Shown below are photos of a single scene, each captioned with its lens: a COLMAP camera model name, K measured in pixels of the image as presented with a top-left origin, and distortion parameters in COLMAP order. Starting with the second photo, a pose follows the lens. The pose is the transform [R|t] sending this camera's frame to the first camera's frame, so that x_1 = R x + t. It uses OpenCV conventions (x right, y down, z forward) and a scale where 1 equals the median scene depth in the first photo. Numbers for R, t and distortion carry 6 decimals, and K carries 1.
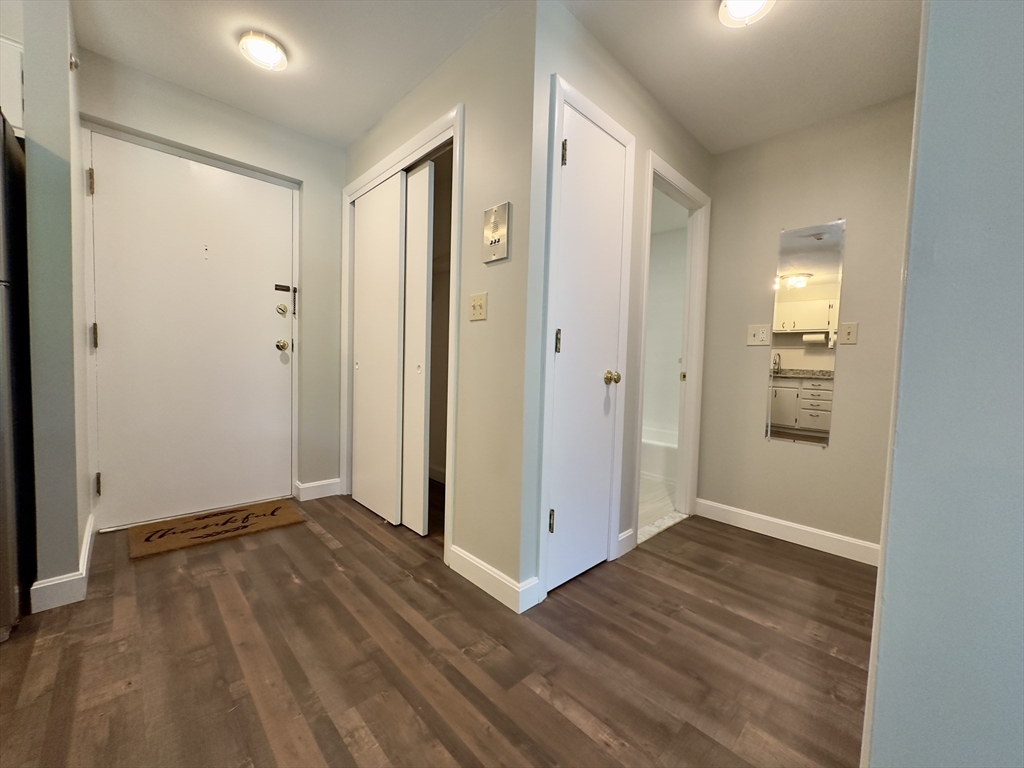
lens RADIAL K [[409.3, 0, 512.0], [0, 409.3, 384.0], [0, 0, 1]] dist [0.001450, 0.000772]
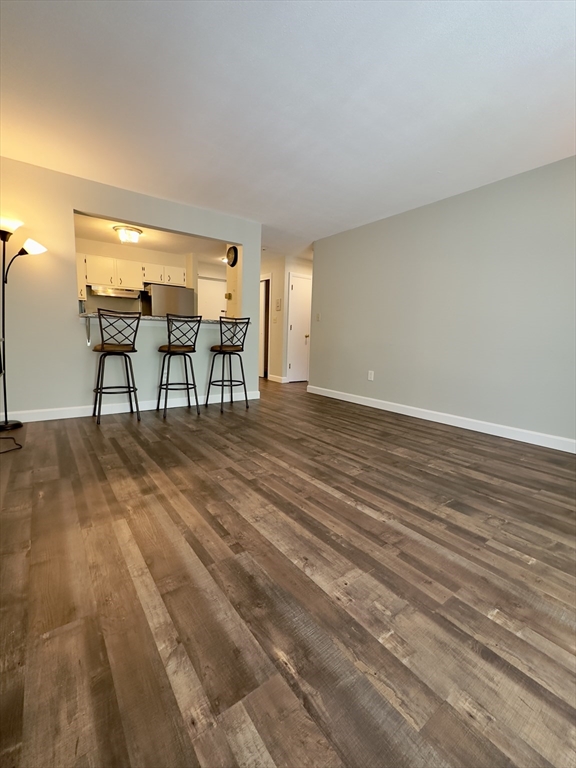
lens RADIAL K [[332.4, 0, 288.0], [0, 332.4, 384.0], [0, 0, 1]] dist [0.000686, 0.001188]
pose [[0.991252, 0.018634, -0.130658, 0.527061], [-0.007074, 0.996061, 0.088391, 0.182073], [0.131790, -0.086694, 0.987479, -2.528240]]
